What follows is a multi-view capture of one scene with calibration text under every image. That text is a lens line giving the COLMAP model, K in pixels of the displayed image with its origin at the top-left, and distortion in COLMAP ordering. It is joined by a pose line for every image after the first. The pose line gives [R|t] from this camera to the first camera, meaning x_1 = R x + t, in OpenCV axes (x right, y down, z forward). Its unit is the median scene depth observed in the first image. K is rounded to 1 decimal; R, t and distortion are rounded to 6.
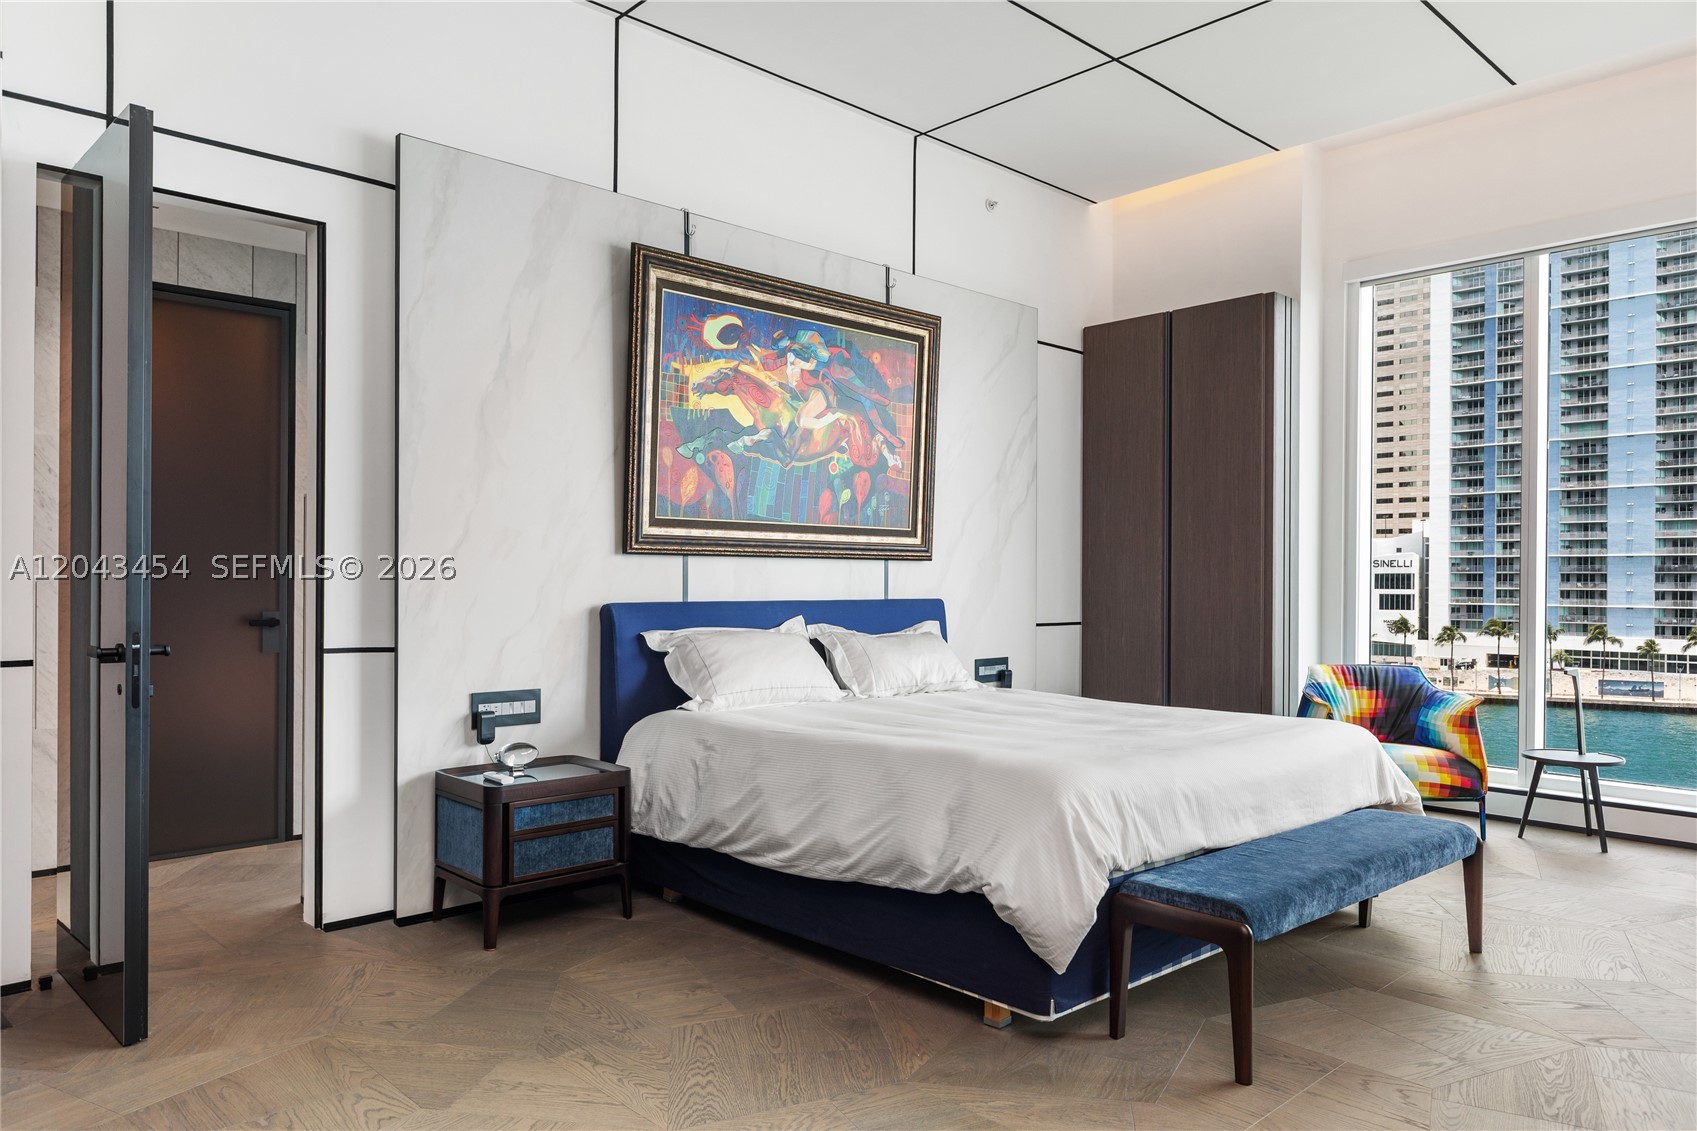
lens RADIAL K [[1133.8, 0, 853.6], [0, 1133.8, 577.9], [0, 0, 1]] dist [-0.001268, -0.000660]
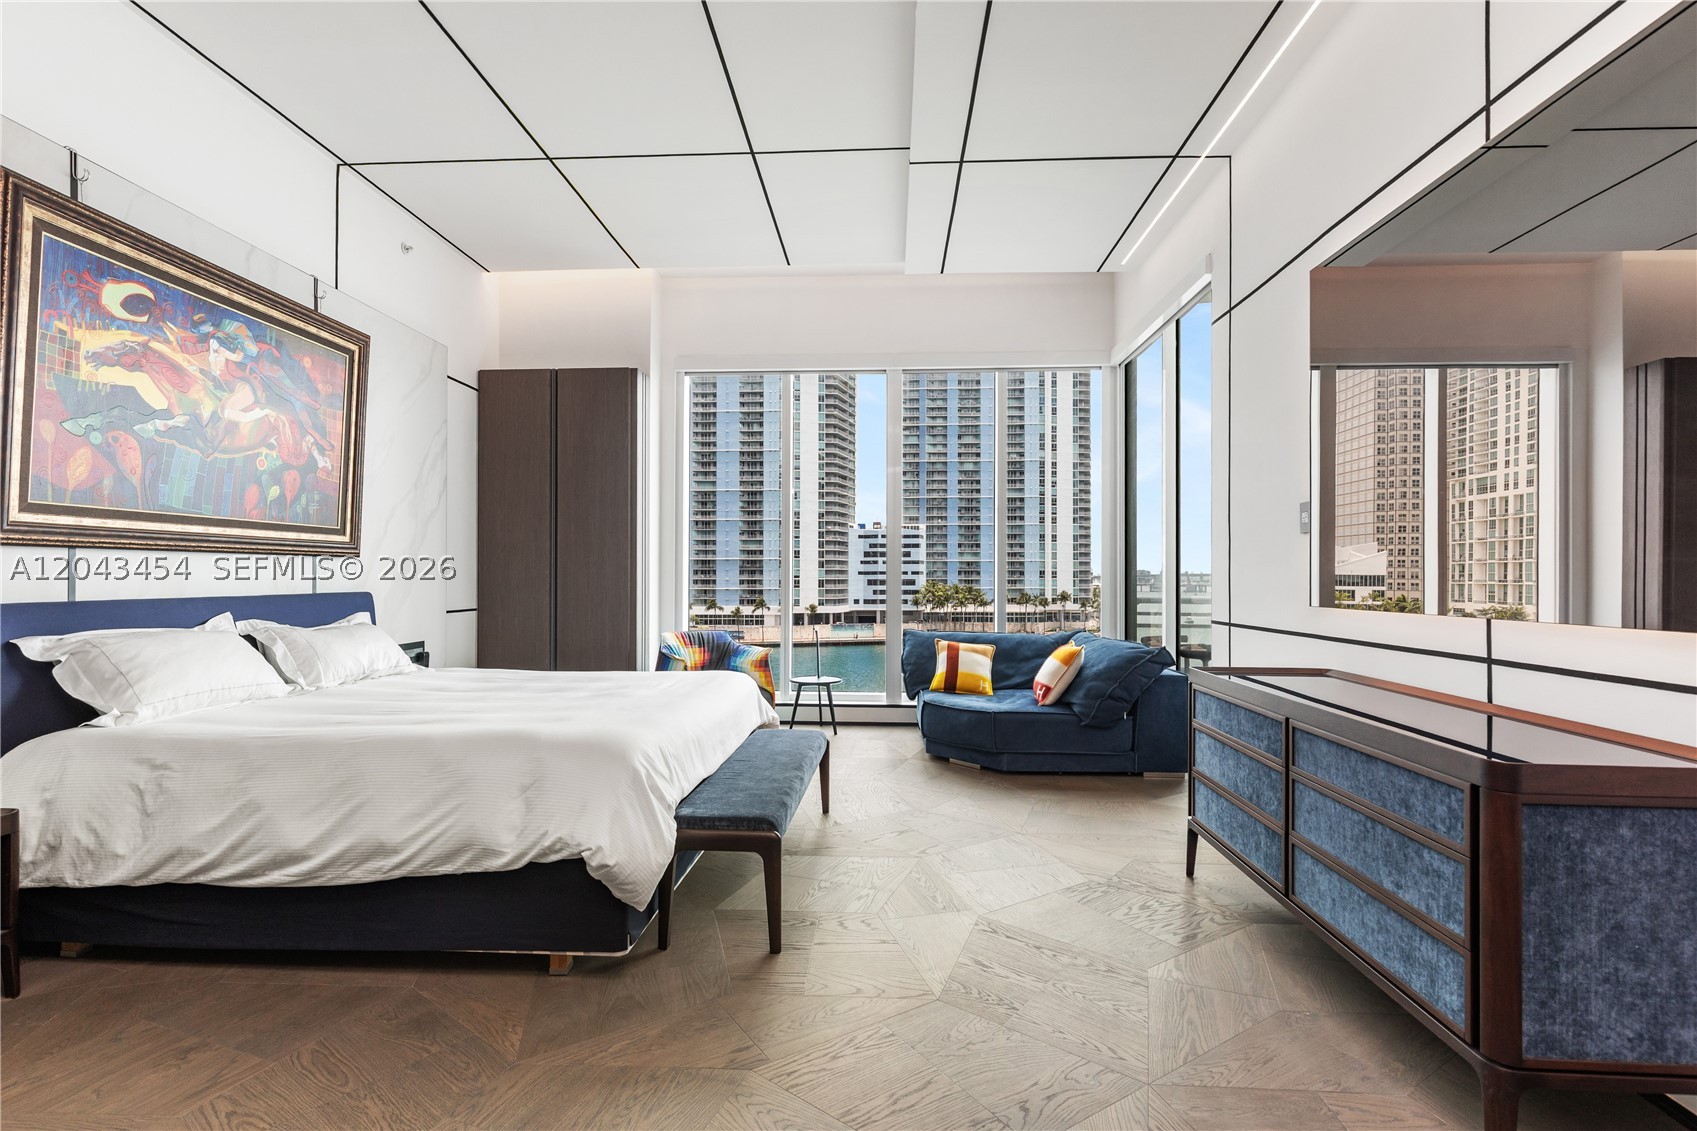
lens RADIAL K [[773.4, 0, 848.4], [0, 773.4, 571.2], [0, 0, 1]] dist [0.008005, -0.002443]
pose [[0.727021, -0.001014, 0.686614, -0.128025], [0.001927, 0.999998, -0.000564, -0.000355], [-0.686612, 0.001733, 0.727022, 0.163751]]
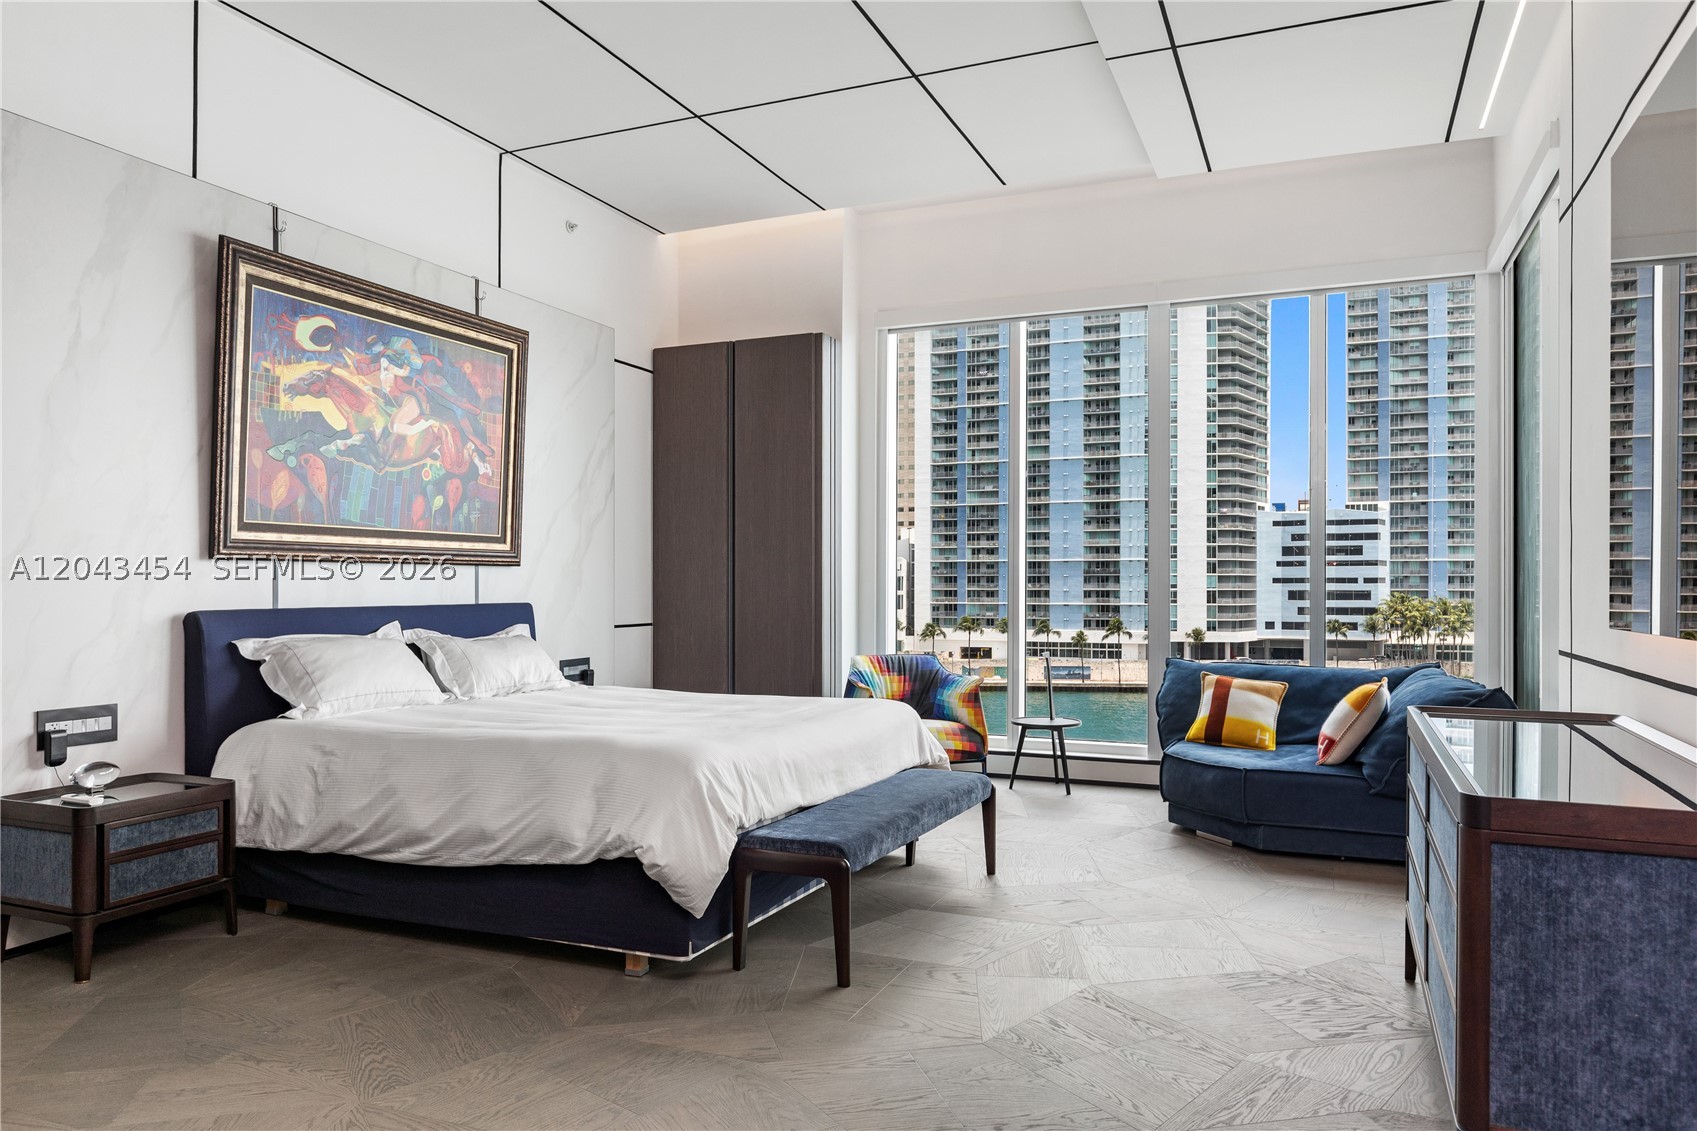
lens RADIAL K [[1133.8, 0, 842.0], [0, 1133.8, 585.2], [0, 0, 1]] dist [-0.001268, -0.000660]
pose [[0.918723, -0.005458, 0.394865, -0.087899], [0.004027, 0.999982, 0.004453, -0.001389], [-0.394883, -0.002501, 0.918728, -0.086685]]
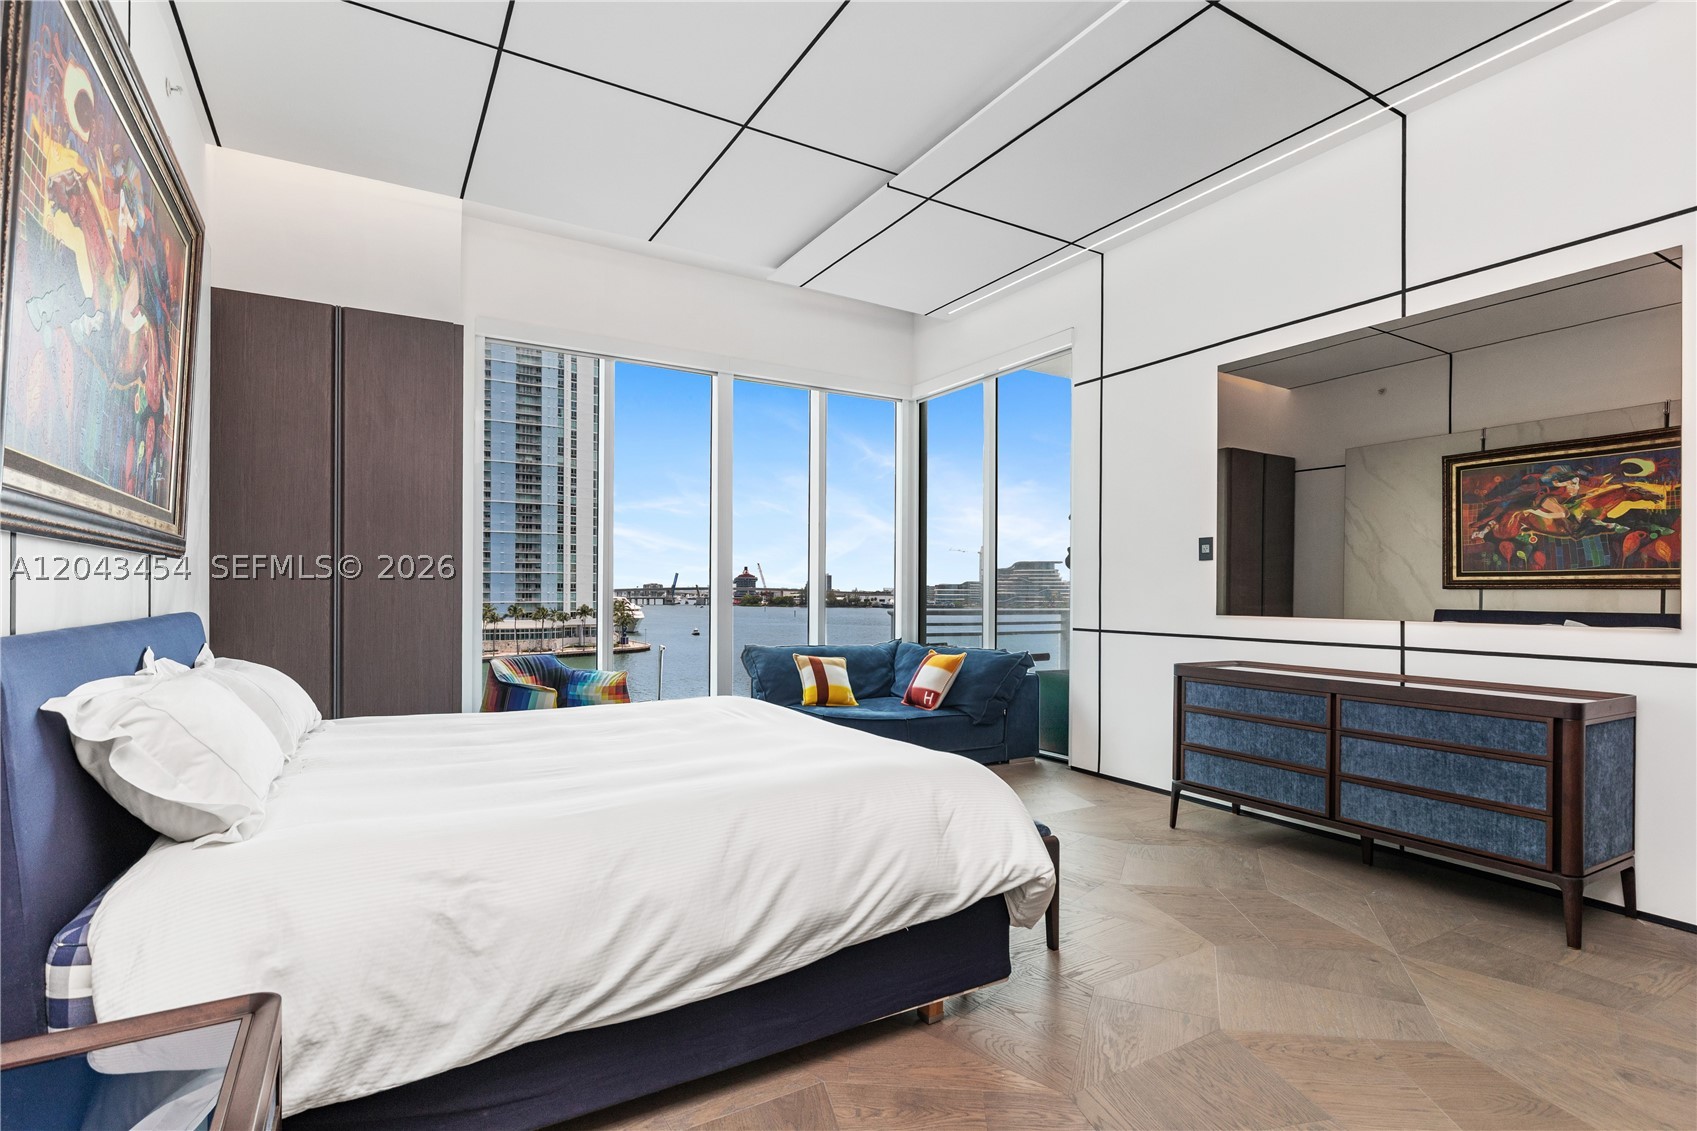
lens RADIAL K [[800.6, 0, 832.1], [0, 800.6, 594.8], [0, 0, 1]] dist [0.000884, -0.002979]
pose [[0.237594, -0.009457, 0.971319, -0.401610], [-0.005981, 0.999919, 0.011198, -0.001078], [-0.971346, -0.008470, 0.237518, 0.607302]]
